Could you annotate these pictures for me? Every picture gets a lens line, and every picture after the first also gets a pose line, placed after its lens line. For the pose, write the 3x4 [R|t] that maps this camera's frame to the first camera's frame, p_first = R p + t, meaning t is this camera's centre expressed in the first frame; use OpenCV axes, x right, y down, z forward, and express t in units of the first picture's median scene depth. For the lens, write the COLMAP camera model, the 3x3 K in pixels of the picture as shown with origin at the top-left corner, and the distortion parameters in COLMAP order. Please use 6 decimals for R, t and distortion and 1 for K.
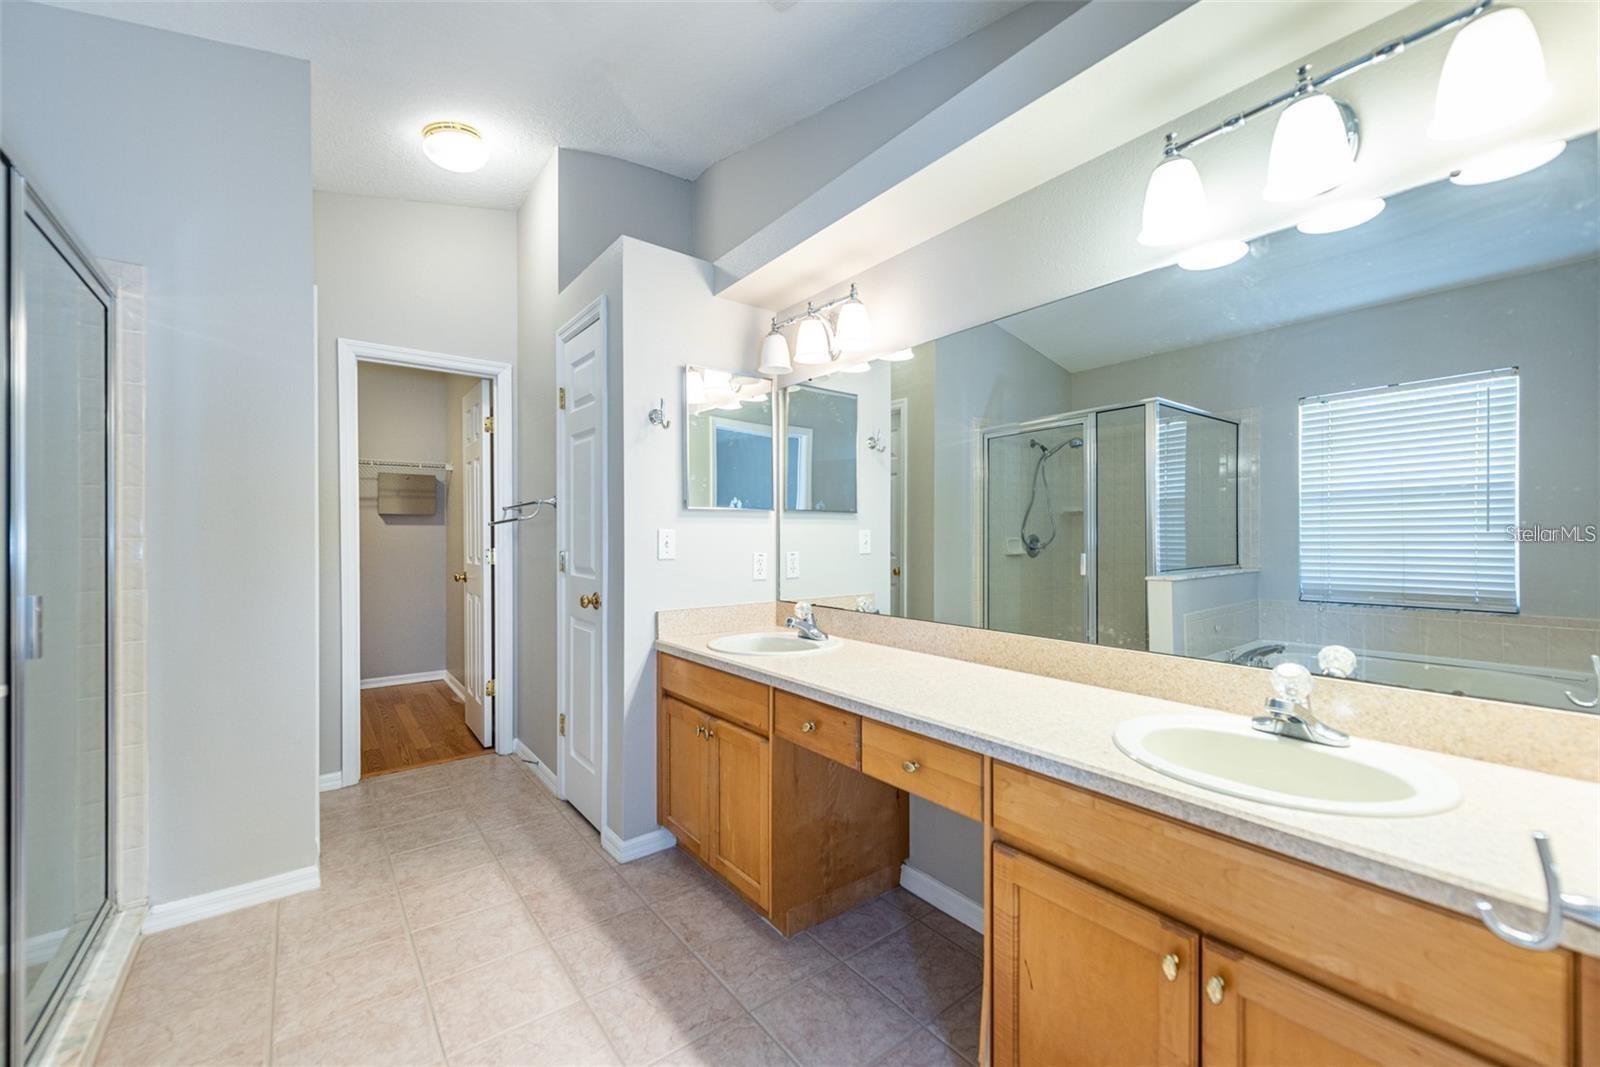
lens RADIAL K [[634.4, 0, 801.3], [0, 634.4, 535.7], [0, 0, 1]] dist [0.011099, -0.000401]
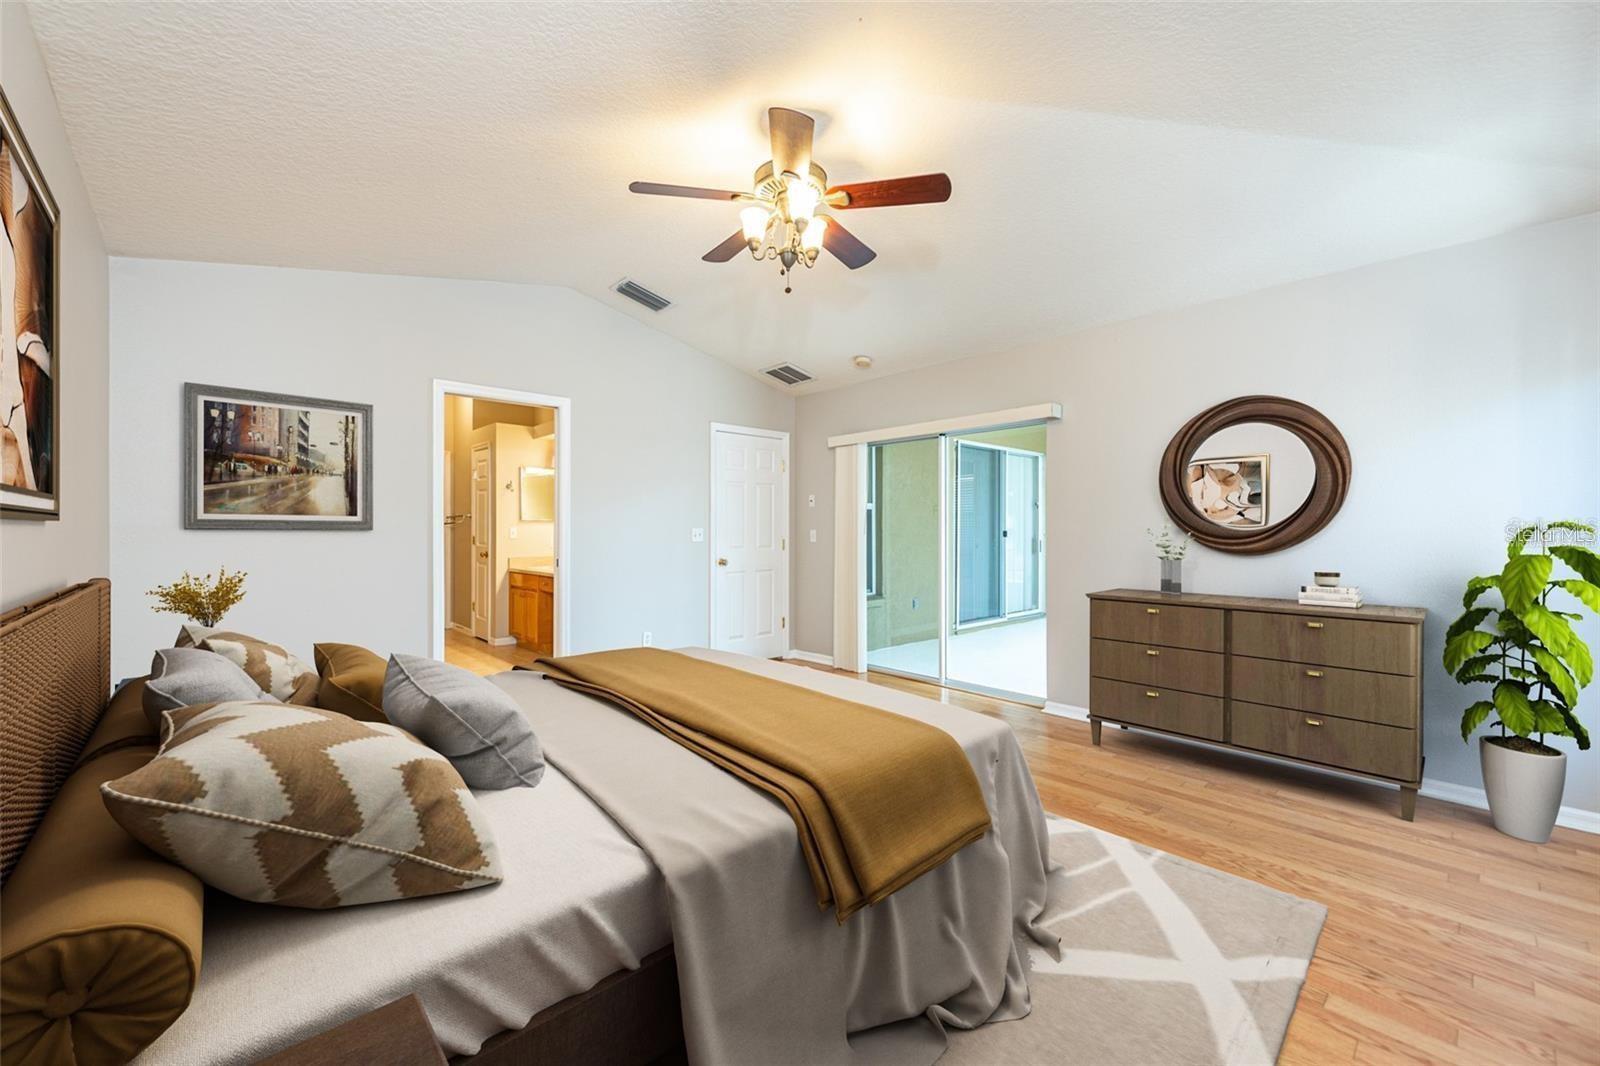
lens RADIAL K [[634.4, 0, 798.6], [0, 634.4, 531.5], [0, 0, 1]] dist [0.011099, -0.000401]
pose [[0.994389, 0.001941, 0.105769, 0.721927], [-0.001559, 0.999992, -0.003686, 0.015852], [-0.105776, 0.003500, 0.994384, -1.859468]]
